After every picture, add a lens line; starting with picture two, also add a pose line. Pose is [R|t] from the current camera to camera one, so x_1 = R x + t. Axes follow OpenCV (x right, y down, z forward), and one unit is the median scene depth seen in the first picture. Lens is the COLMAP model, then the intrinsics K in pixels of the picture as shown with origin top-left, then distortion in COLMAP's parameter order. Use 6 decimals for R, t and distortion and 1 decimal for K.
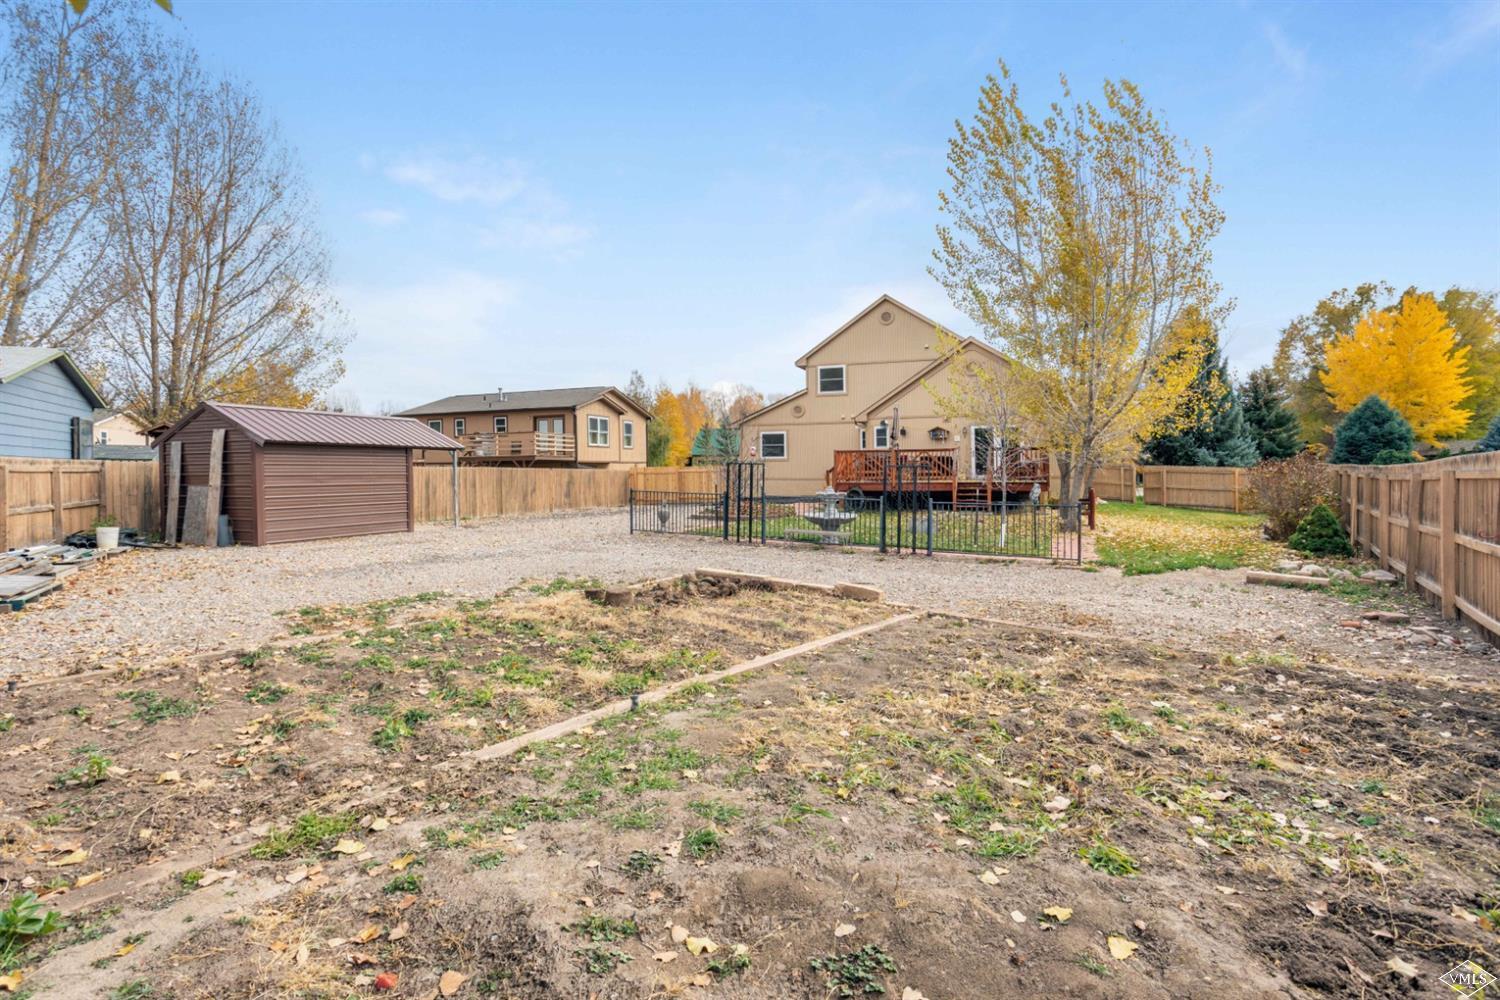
lens RADIAL K [[729.3, 0, 749.3], [0, 729.3, 487.6], [0, 0, 1]] dist [-0.017920, 0.003561]
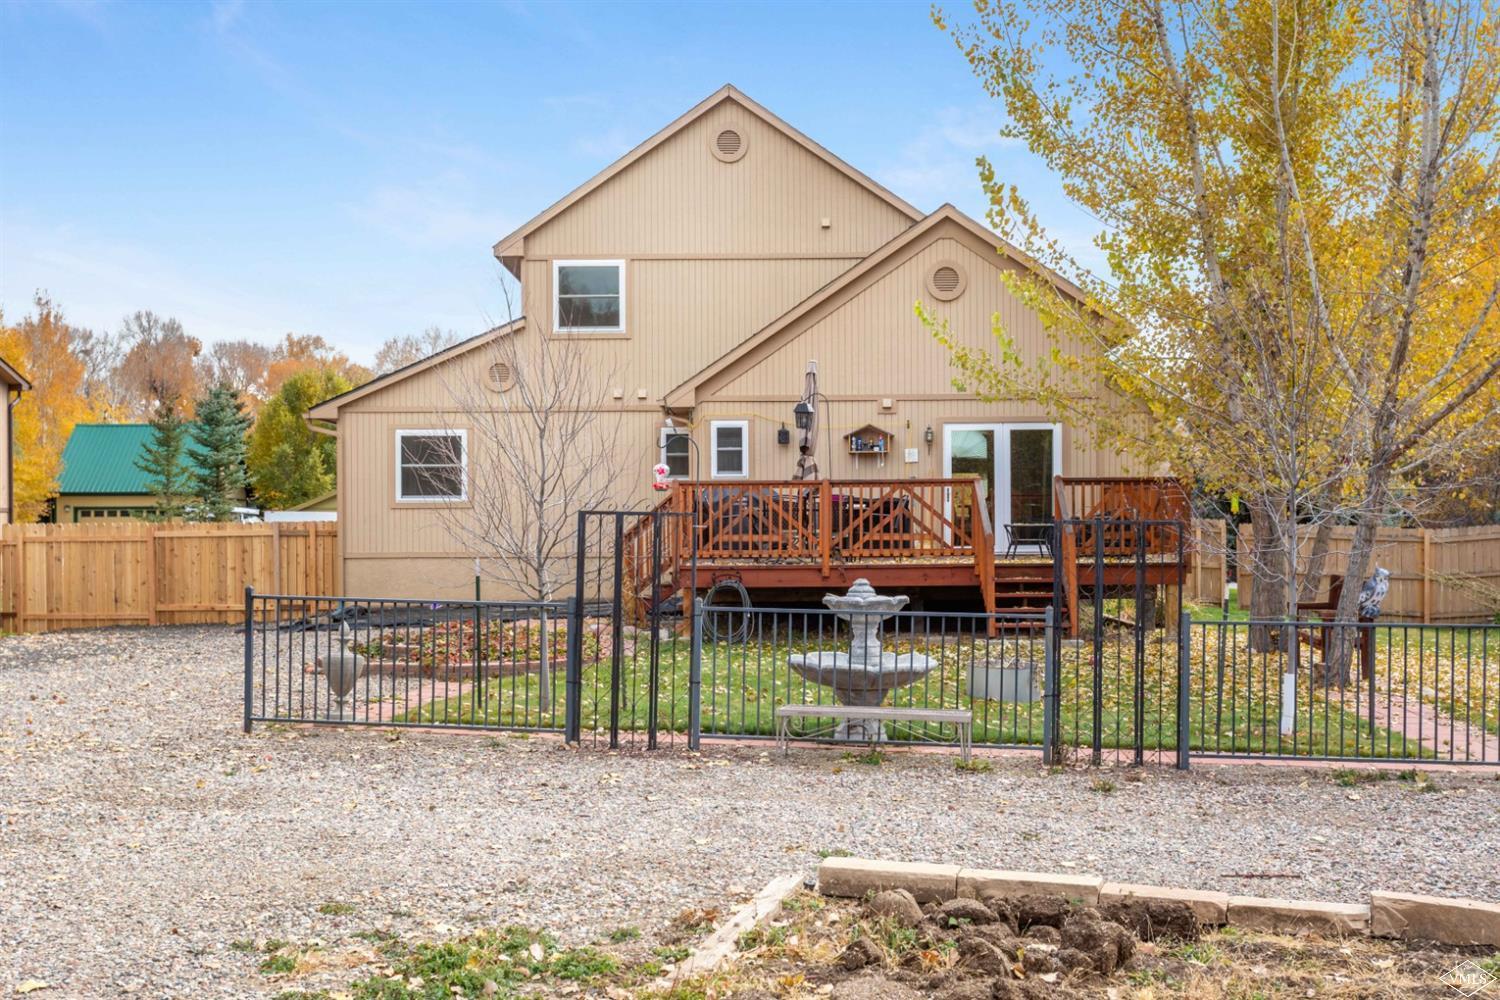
lens RADIAL K [[1731.9, 0, 750.5], [0, 1731.9, 507.9], [0, 0, 1]] dist [-0.037506, 0.000000]
pose [[0.941016, 0.007364, 0.338283, -0.135669], [0.005909, 0.999253, -0.038190, -0.002348], [-0.338312, 0.037936, 0.940269, 0.142846]]
